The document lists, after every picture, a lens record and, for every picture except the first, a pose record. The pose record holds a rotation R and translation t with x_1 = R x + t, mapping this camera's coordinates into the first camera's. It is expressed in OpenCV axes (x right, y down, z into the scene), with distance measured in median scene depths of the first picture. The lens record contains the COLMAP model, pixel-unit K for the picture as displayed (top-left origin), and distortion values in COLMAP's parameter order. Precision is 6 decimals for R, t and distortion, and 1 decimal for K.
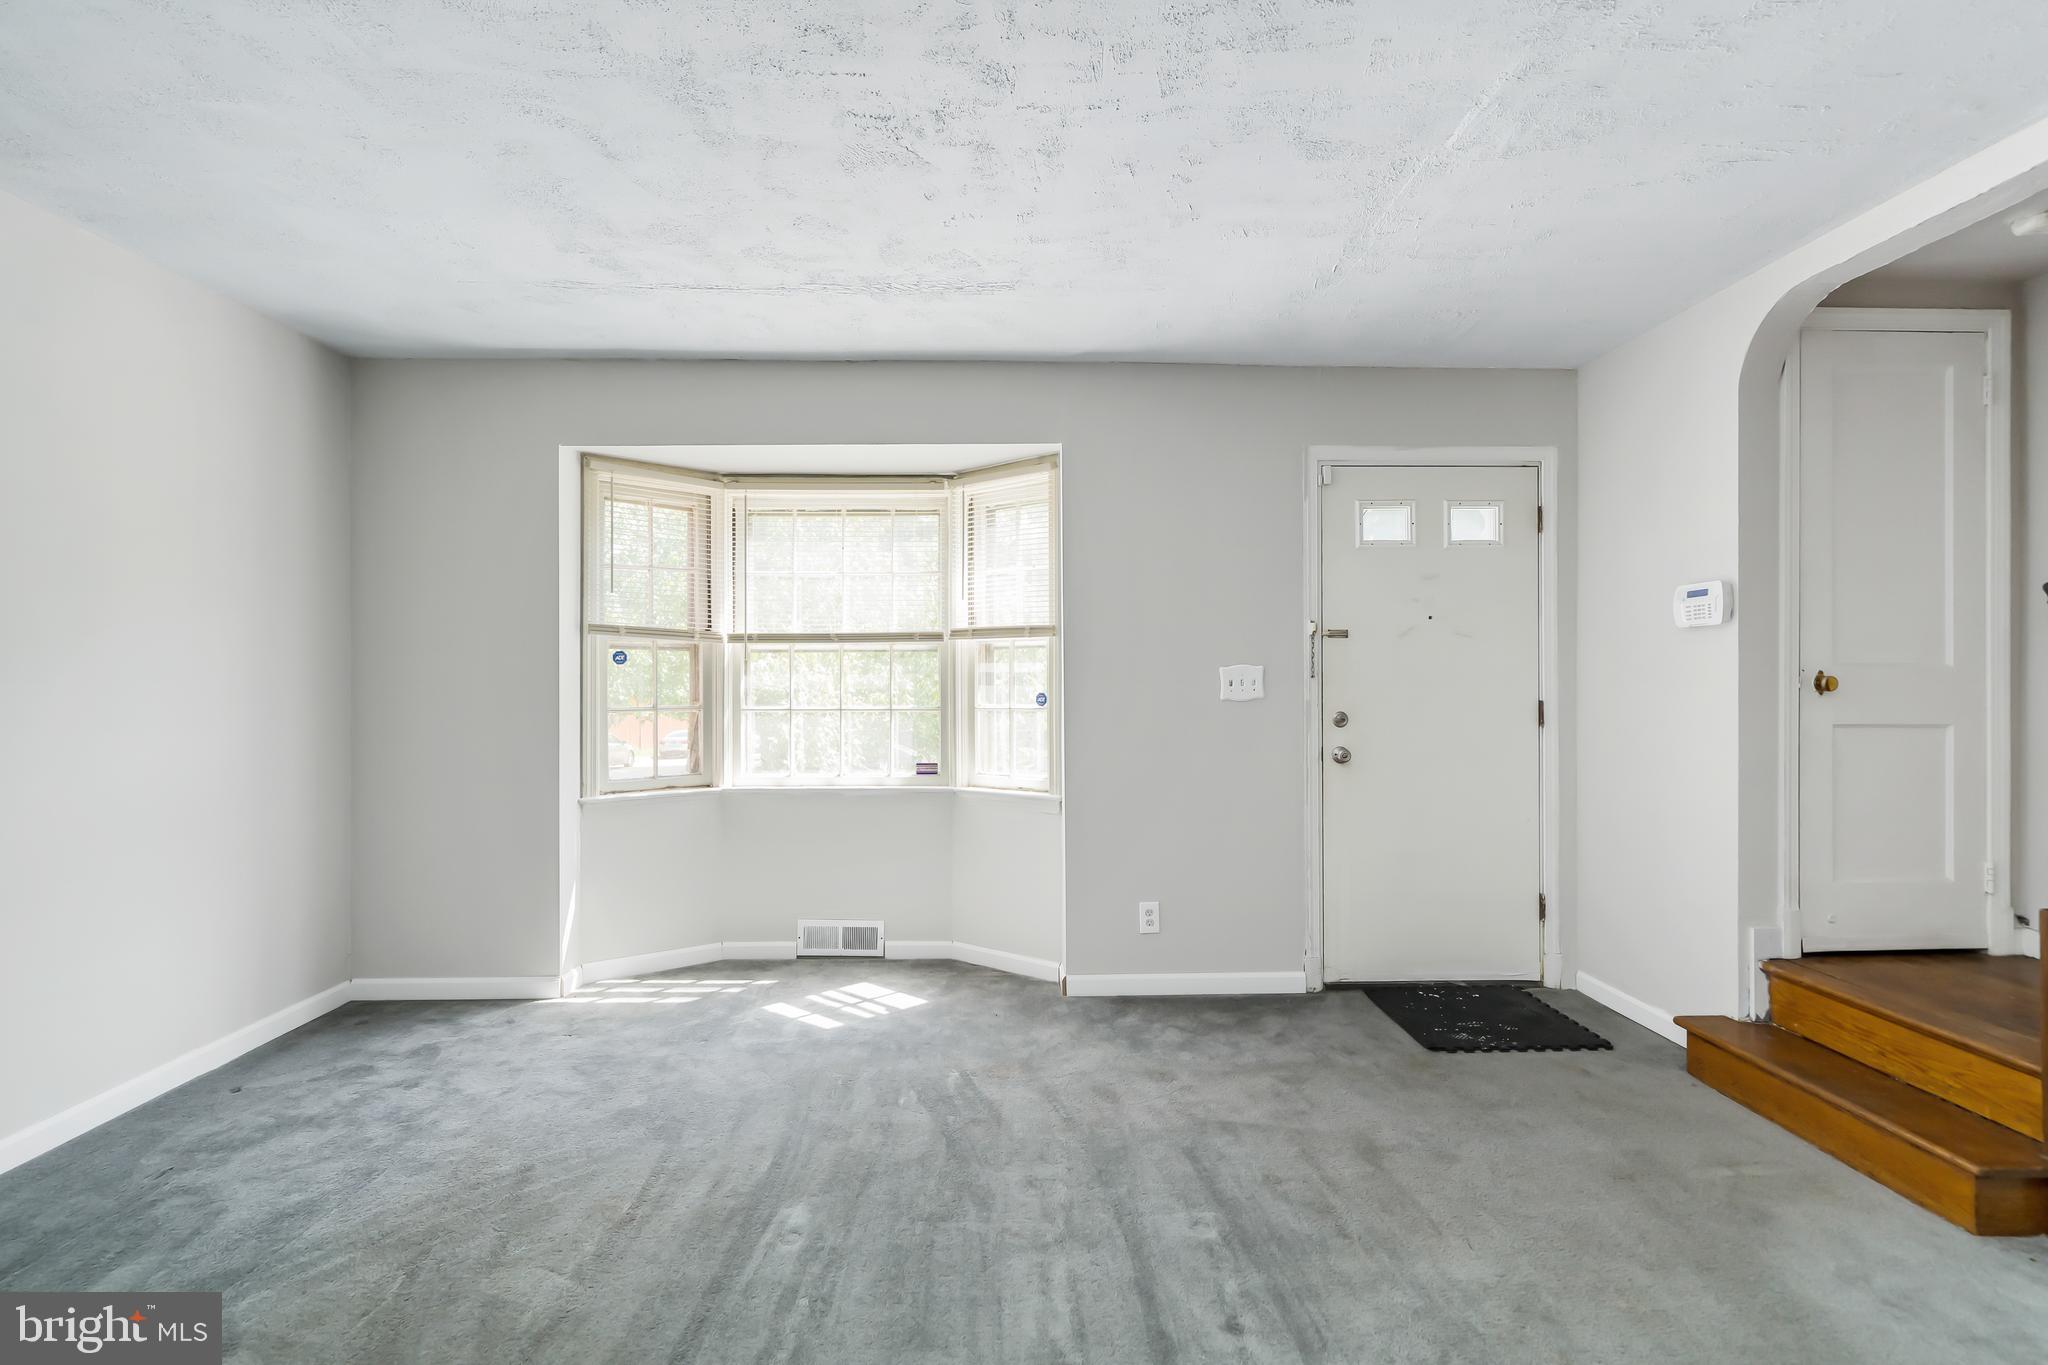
lens RADIAL K [[938.5, 0, 1039.2], [0, 938.5, 680.3], [0, 0, 1]] dist [0.000280, 0.000182]
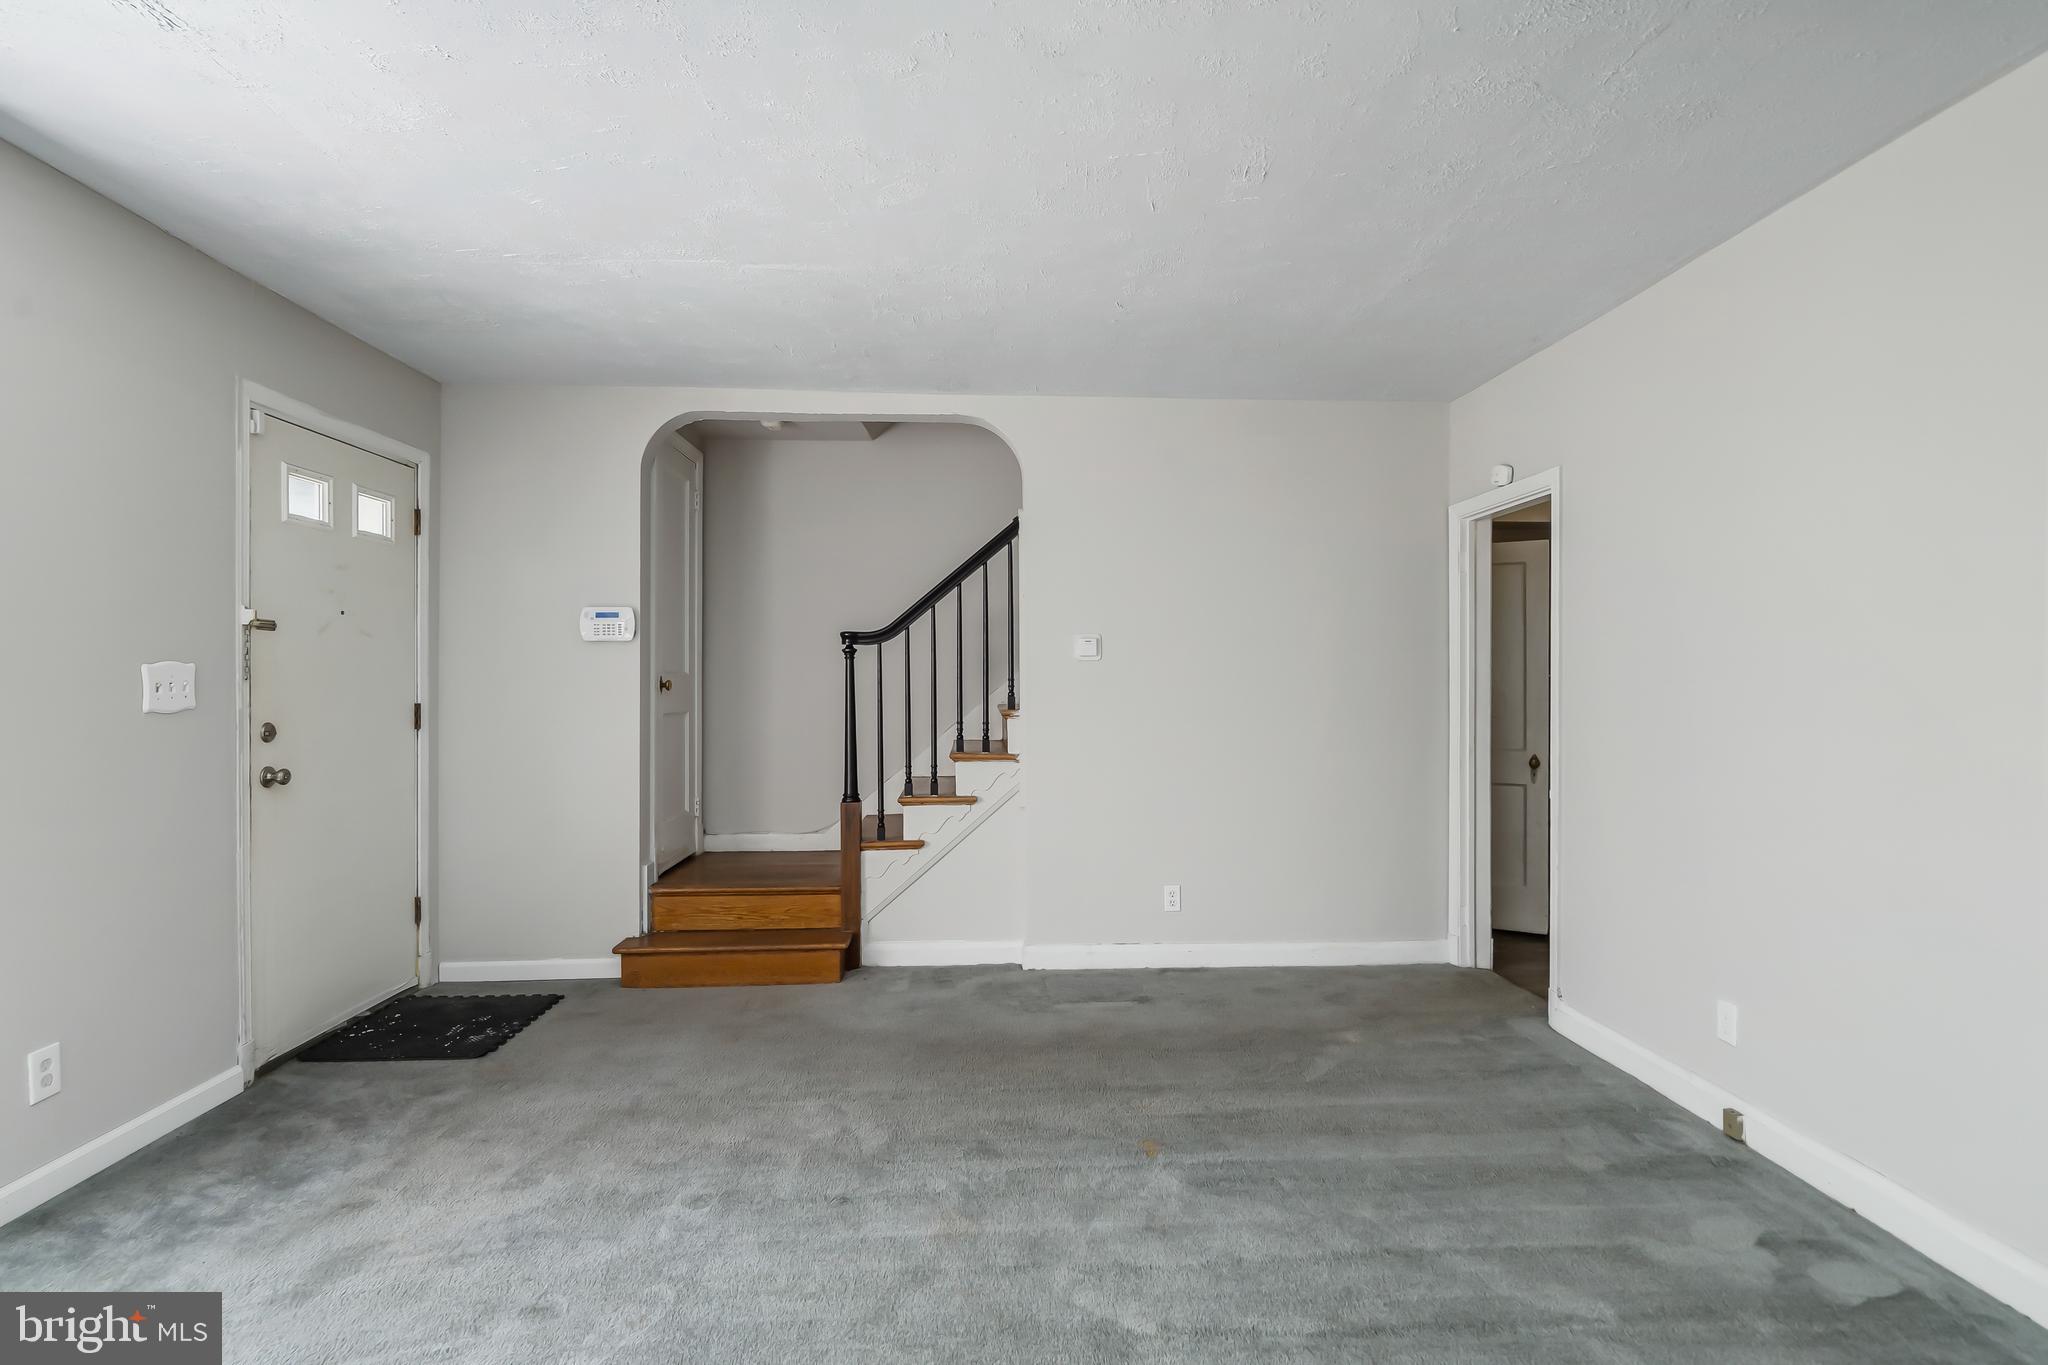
lens RADIAL K [[982.2, 0, 1033.4], [0, 982.2, 681.7], [0, 0, 1]] dist [0.002188, 0.001877]
pose [[-0.020701, 0.001209, 0.999785, -0.536499], [0.000216, 0.999999, -0.001204, -0.000158], [-0.999786, 0.000191, -0.020702, 0.372210]]
